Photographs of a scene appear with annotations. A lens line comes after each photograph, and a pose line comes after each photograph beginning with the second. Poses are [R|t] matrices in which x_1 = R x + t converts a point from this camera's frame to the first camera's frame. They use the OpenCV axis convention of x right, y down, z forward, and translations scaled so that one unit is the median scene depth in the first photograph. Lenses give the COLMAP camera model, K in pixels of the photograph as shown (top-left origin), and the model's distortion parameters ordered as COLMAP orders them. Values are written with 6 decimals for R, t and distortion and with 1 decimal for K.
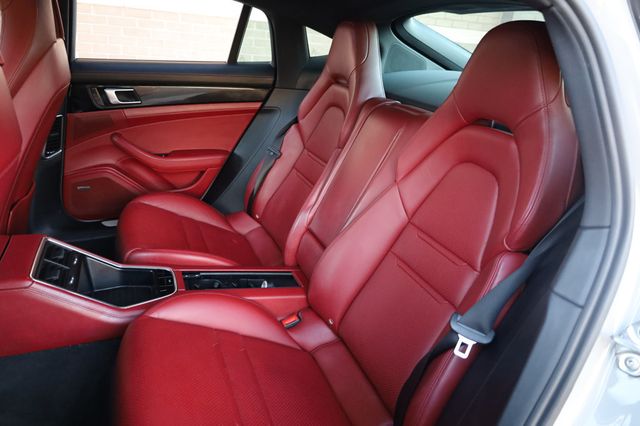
lens RADIAL K [[442.5, 0, 320.0], [0, 442.5, 213.0], [0, 0, 1]] dist [-0.004354, 0.001085]
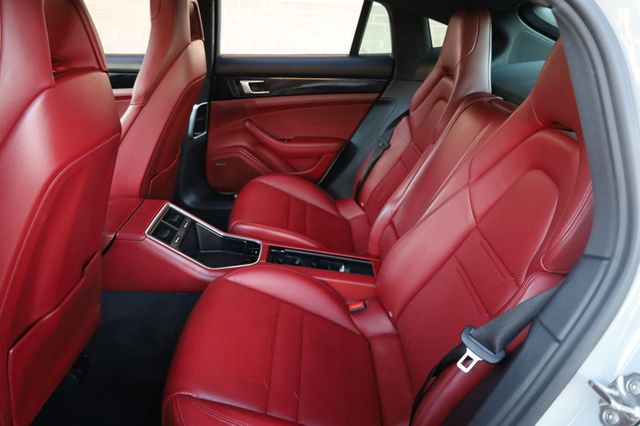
lens RADIAL K [[442.5, 0, 320.0], [0, 442.5, 213.0], [0, 0, 1]] dist [-0.004354, 0.001085]
pose [[0.926710, 0.110928, -0.359031, 0.159293], [-0.098913, 0.993751, 0.051724, -0.017109], [0.362525, -0.012420, 0.931891, -0.005664]]
